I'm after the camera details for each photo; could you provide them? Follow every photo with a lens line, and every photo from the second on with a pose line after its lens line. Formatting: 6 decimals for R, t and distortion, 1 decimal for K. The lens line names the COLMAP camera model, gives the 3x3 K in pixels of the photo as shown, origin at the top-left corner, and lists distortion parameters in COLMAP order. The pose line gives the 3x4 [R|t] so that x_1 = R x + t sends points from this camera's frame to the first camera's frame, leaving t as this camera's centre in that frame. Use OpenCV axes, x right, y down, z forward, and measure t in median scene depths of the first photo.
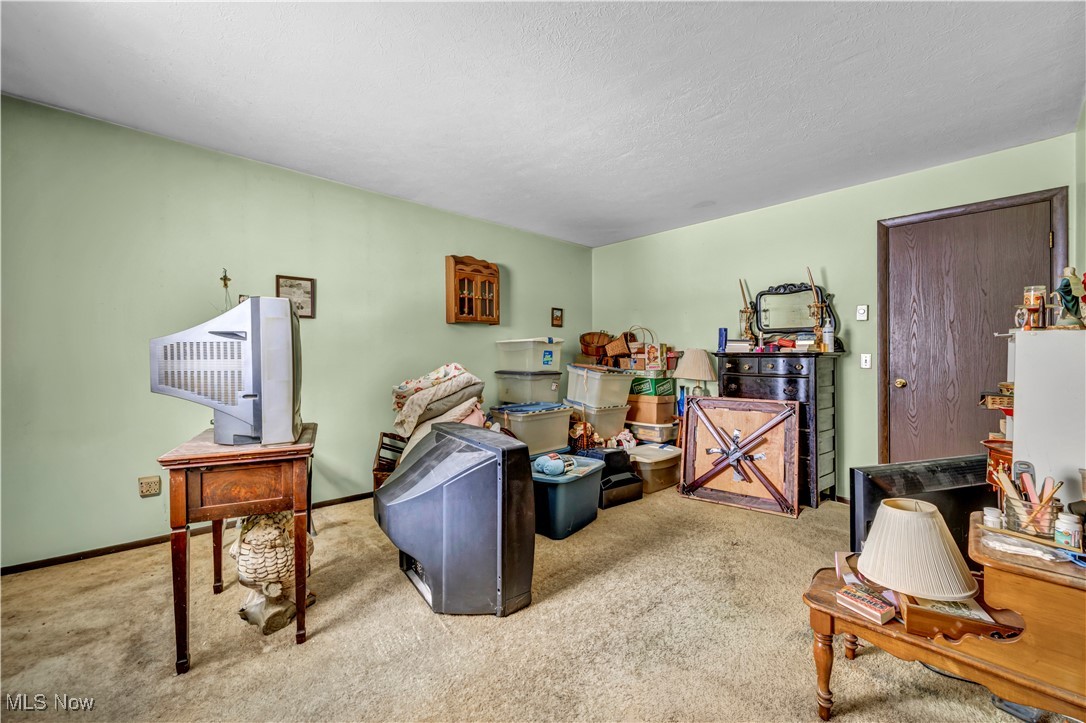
lens RADIAL K [[456.1, 0, 543.0], [0, 456.1, 361.5], [0, 0, 1]] dist [0.000218, 0.000137]
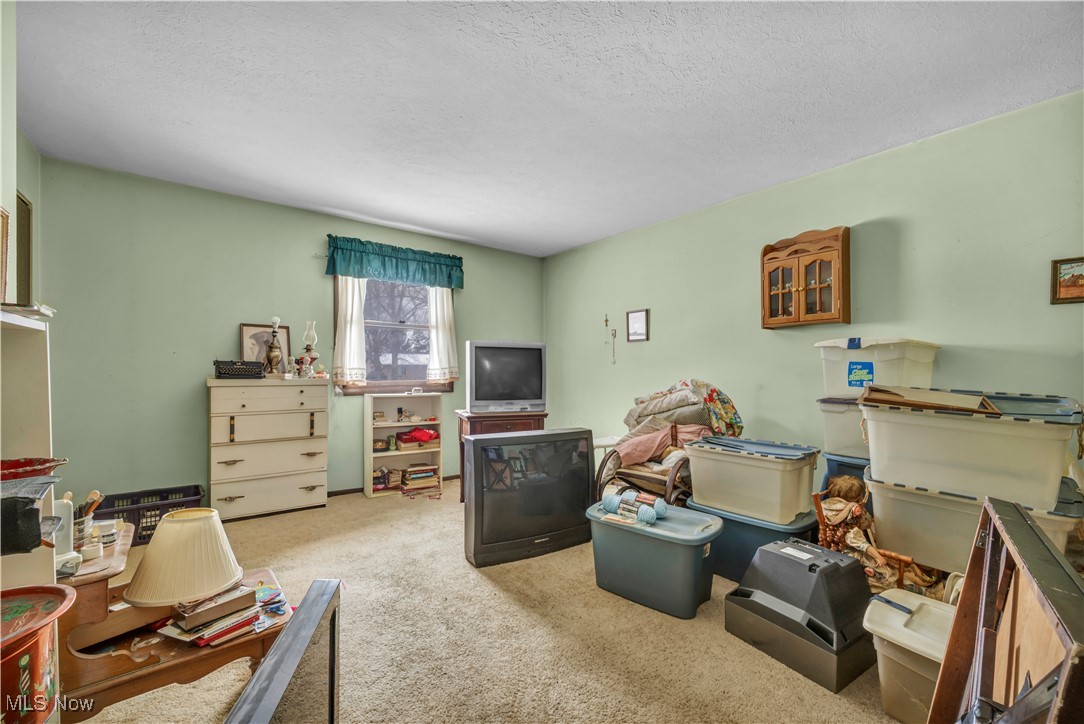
lens RADIAL K [[459.7, 0, 546.6], [0, 459.7, 364.7], [0, 0, 1]] dist [-0.000598, -0.000080]
pose [[-0.145246, -0.007510, -0.989367, 0.631303], [-0.014200, 0.999884, -0.005506, -0.011984], [0.989294, 0.013249, -0.145336, 0.715741]]
